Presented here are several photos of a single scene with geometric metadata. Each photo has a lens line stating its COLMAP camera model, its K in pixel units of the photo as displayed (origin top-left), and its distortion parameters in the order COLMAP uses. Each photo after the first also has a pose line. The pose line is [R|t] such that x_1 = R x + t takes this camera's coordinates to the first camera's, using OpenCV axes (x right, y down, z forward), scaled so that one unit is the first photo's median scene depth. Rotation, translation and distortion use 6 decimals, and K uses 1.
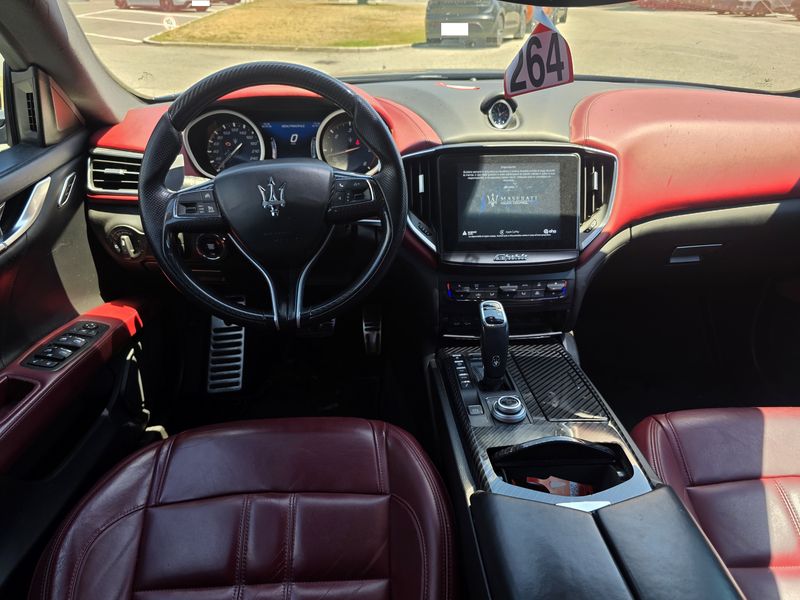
lens RADIAL K [[559.2, 0, 401.0], [0, 559.2, 302.7], [0, 0, 1]] dist [0.013932, -0.023004]
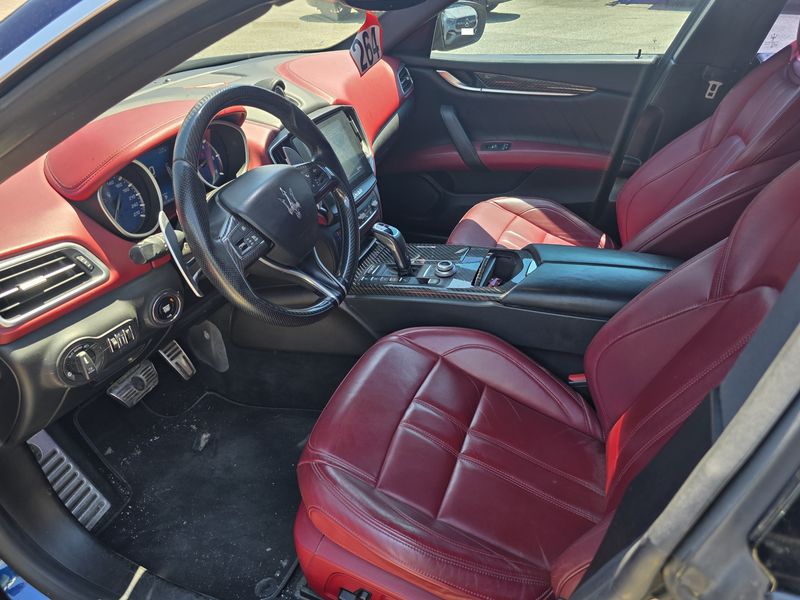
lens RADIAL K [[559.2, 0, 402.0], [0, 559.2, 298.8], [0, 0, 1]] dist [0.013932, -0.023004]
pose [[0.399930, -0.494190, 0.771902, -0.928983], [0.463116, 0.835725, 0.295106, -0.217119], [-0.790936, 0.239458, 0.563099, 0.209440]]
